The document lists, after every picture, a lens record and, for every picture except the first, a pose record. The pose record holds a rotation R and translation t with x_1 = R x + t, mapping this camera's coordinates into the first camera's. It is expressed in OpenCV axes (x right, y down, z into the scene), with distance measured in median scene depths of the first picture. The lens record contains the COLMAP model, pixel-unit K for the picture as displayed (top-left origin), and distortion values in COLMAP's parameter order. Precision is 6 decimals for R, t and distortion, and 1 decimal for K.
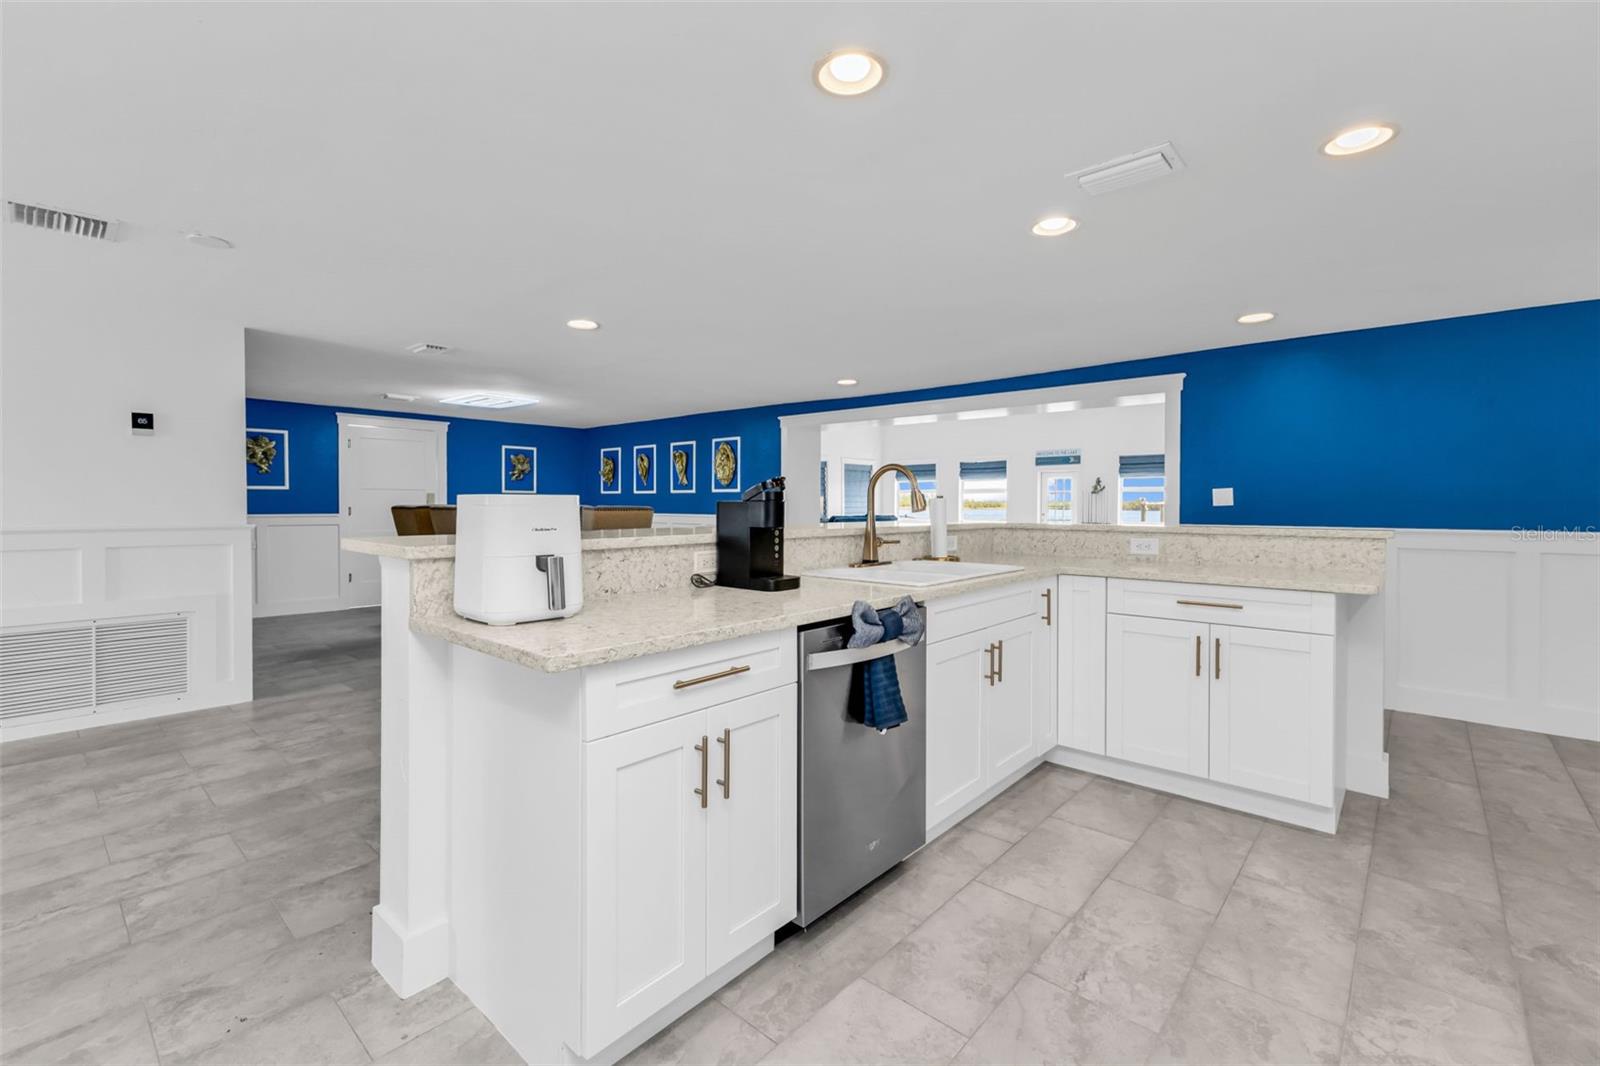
lens RADIAL K [[699.3, 0, 804.3], [0, 699.3, 521.0], [0, 0, 1]] dist [0.012144, -0.002122]
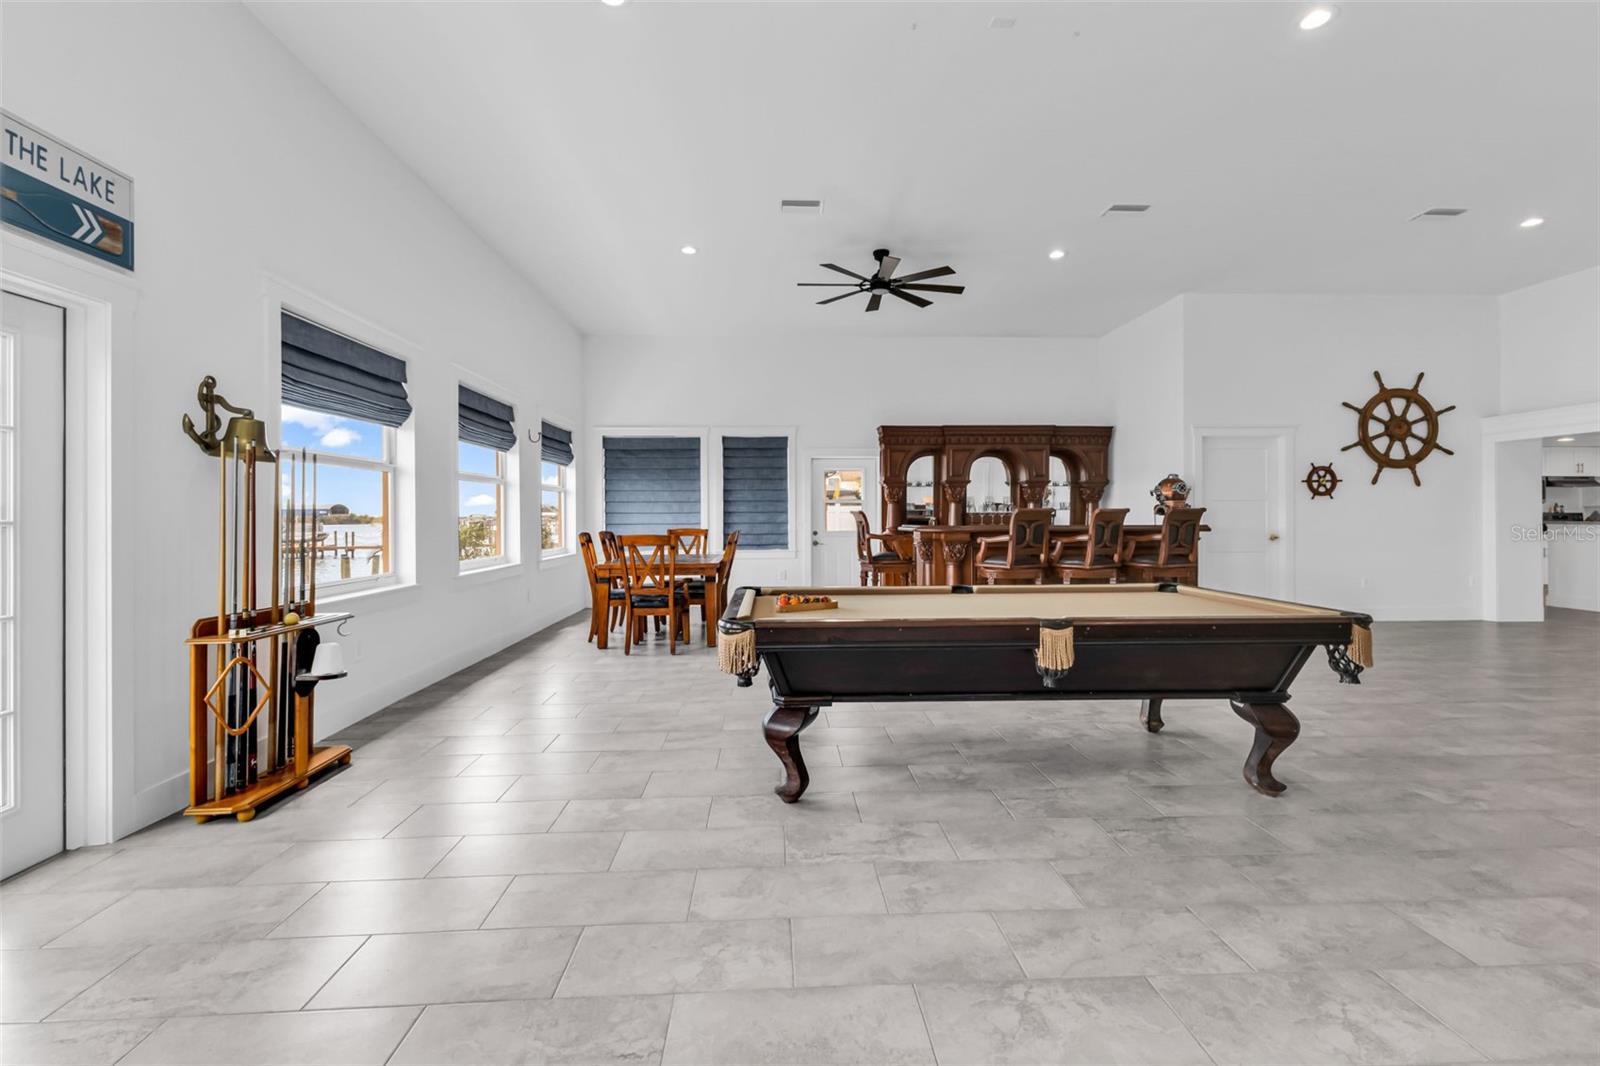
lens RADIAL K [[699.3, 0, 800.8], [0, 699.3, 511.7], [0, 0, 1]] dist [0.012144, -0.002122]
pose [[-0.684533, 0.007161, 0.728947, 0.365247], [0.021255, 0.999723, 0.010139, -0.052301], [-0.728672, 0.022435, -0.684495, 2.266142]]
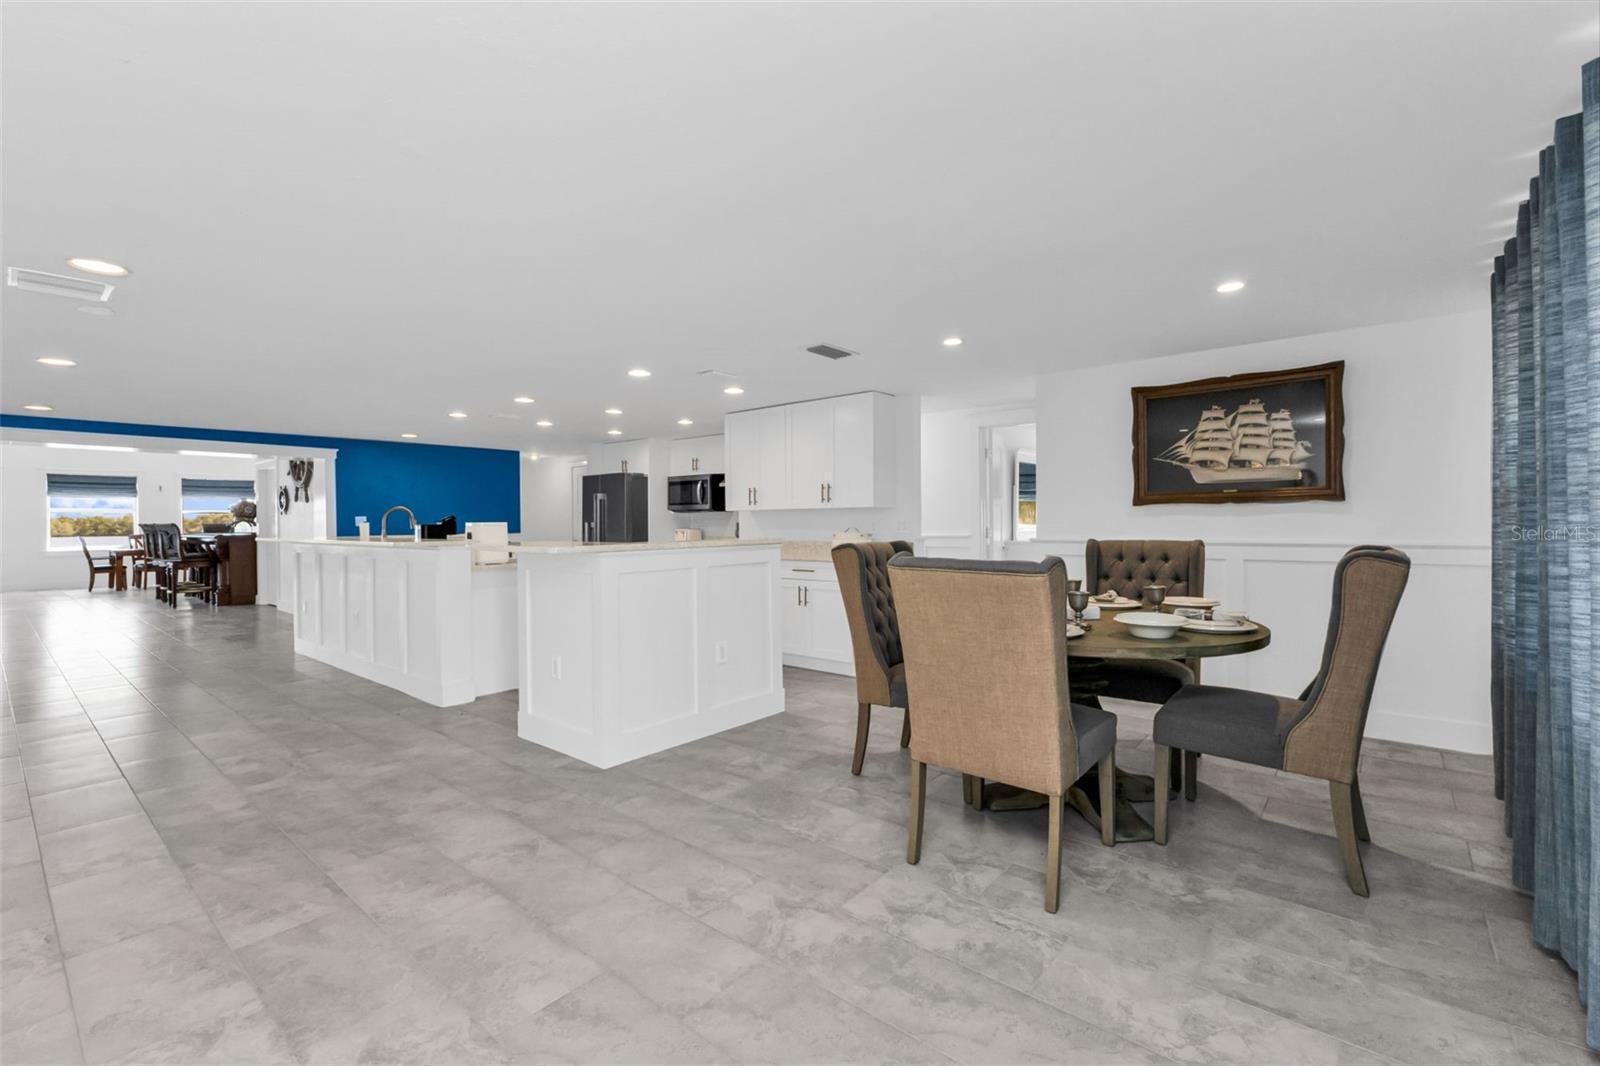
lens RADIAL K [[699.3, 0, 808.5], [0, 699.3, 523.8], [0, 0, 1]] dist [0.012144, -0.002122]
pose [[-0.015945, -0.005288, 0.999859, -0.794293], [0.033484, 0.999422, 0.005819, 0.000419], [-0.999312, 0.033572, -0.015759, -0.067439]]
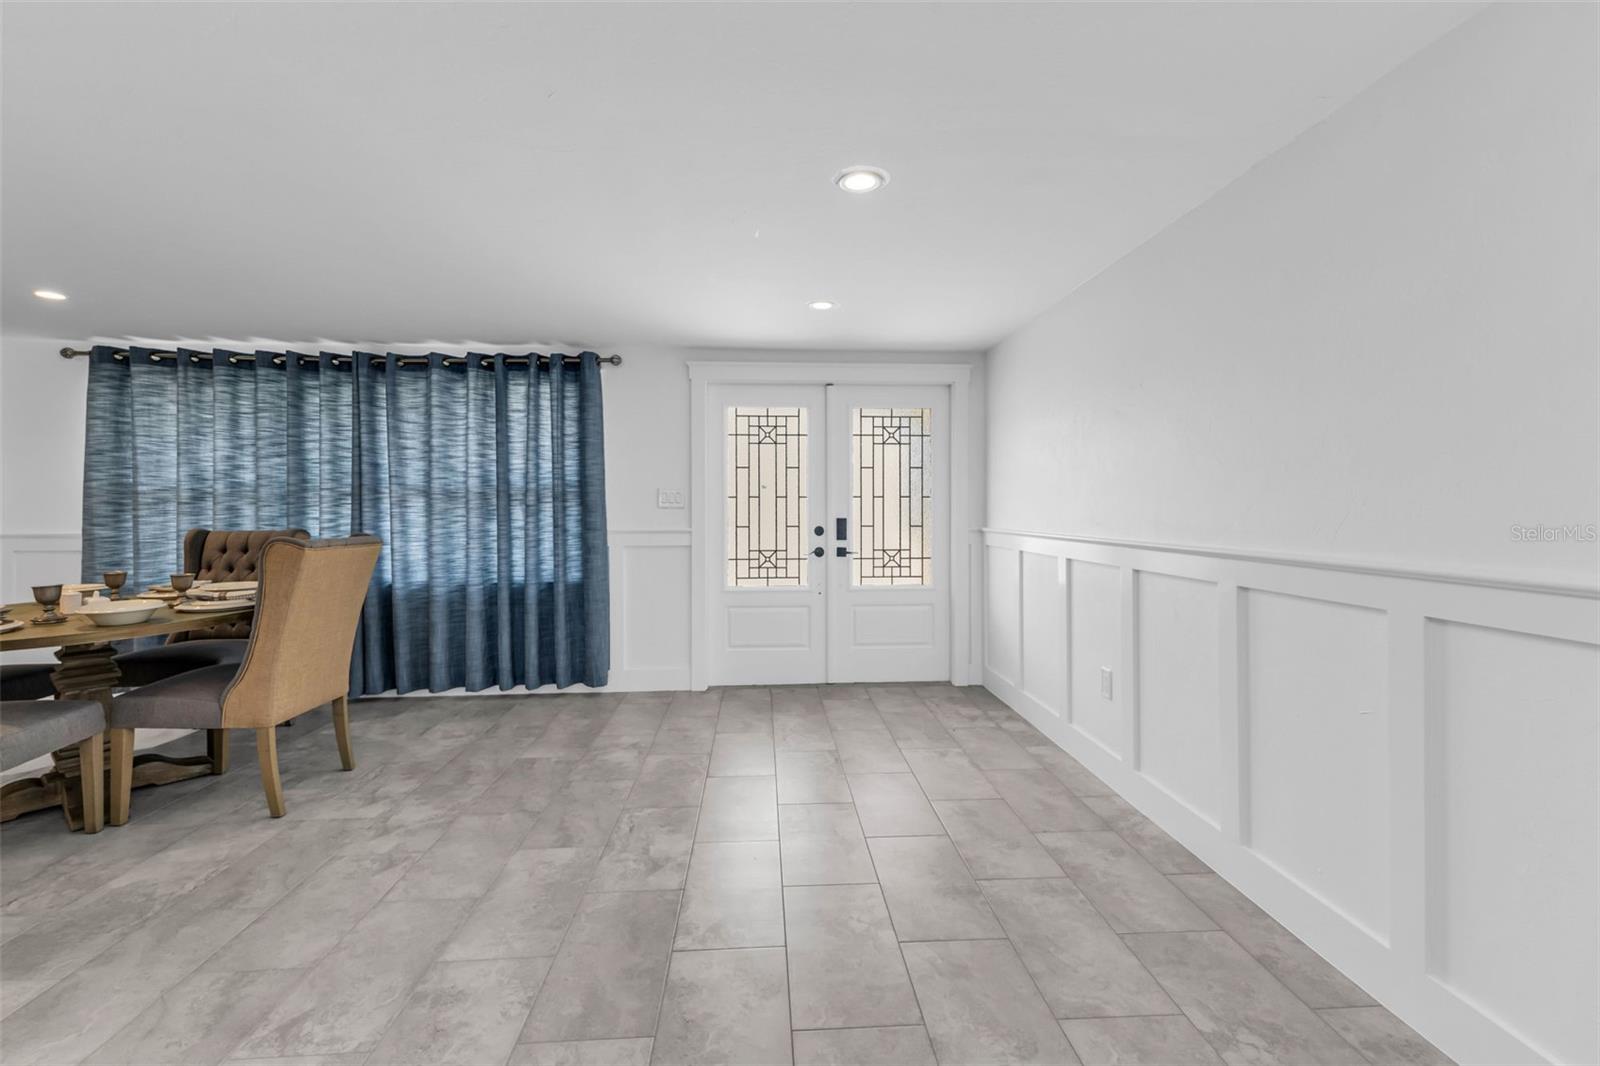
lens RADIAL K [[699.3, 0, 797.7], [0, 699.3, 508.3], [0, 0, 1]] dist [0.012144, -0.002122]
pose [[-0.712685, -0.004368, -0.701471, -0.390209], [-0.018958, 0.999735, 0.013035, -0.009378], [0.701228, 0.022588, -0.712579, 0.346097]]
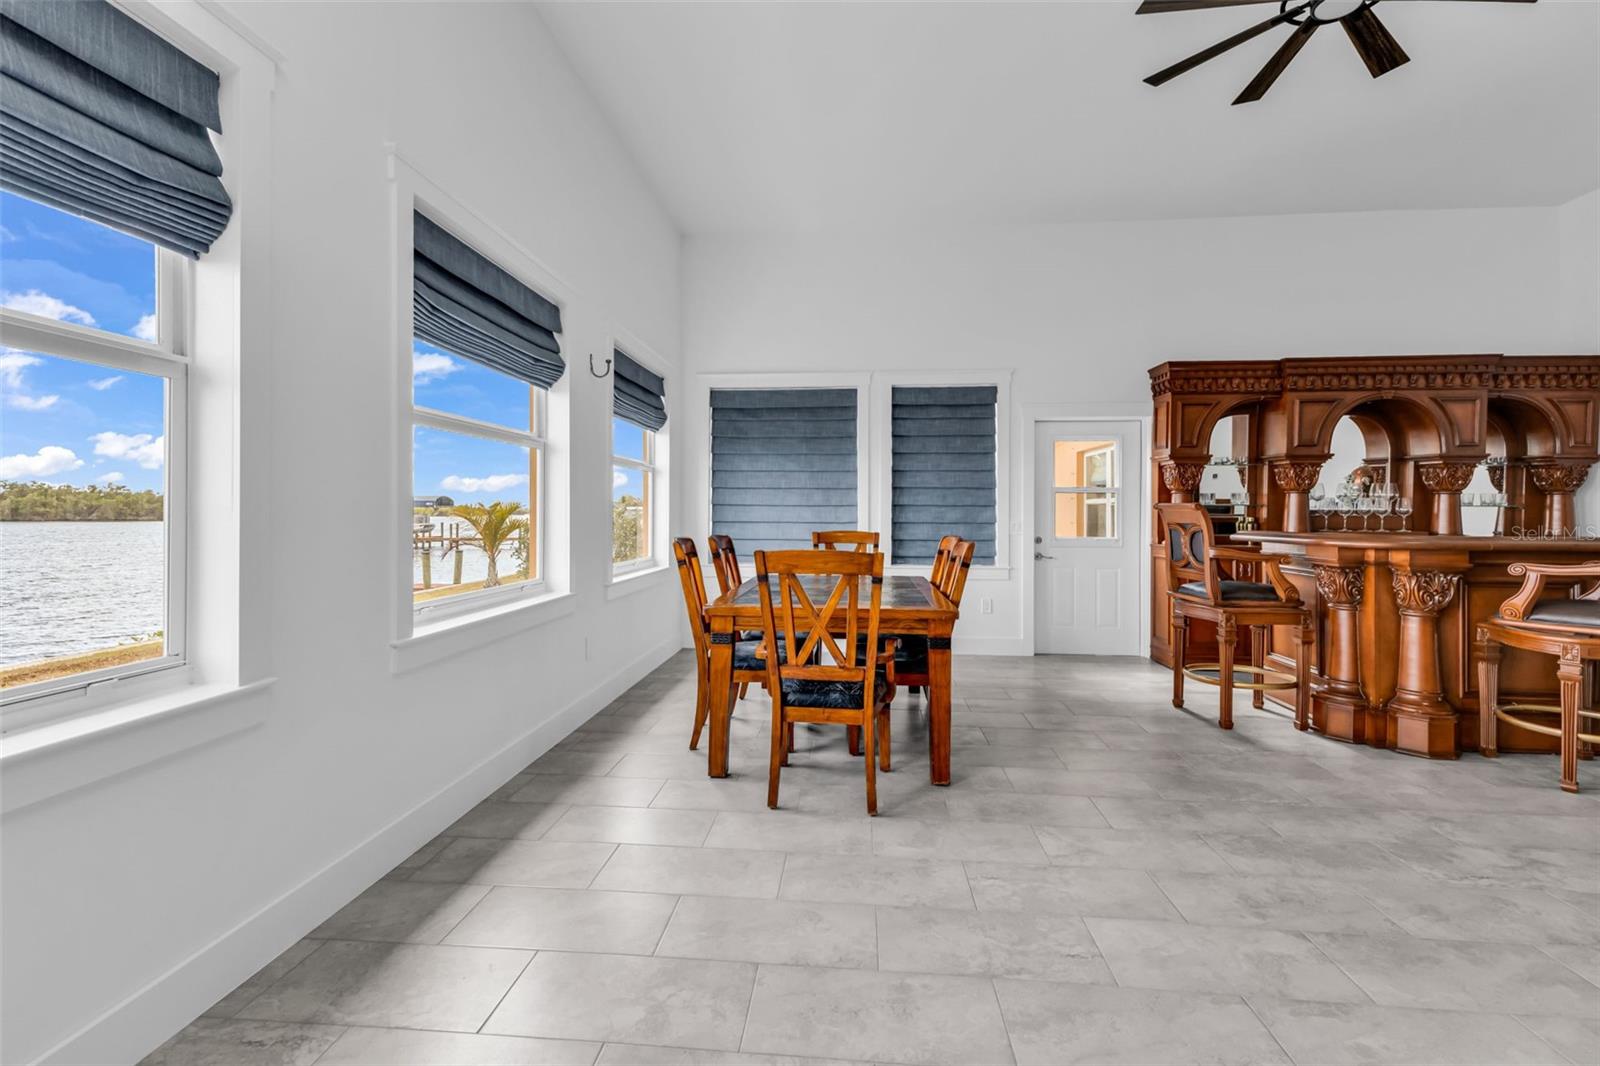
lens RADIAL K [[699.3, 0, 801.4], [0, 699.3, 516.5], [0, 0, 1]] dist [0.012144, -0.002122]
pose [[-0.588093, -0.009103, 0.808742, 0.807233], [0.013125, 0.999698, 0.020796, -0.046490], [-0.808687, 0.022845, -0.587795, 2.055681]]
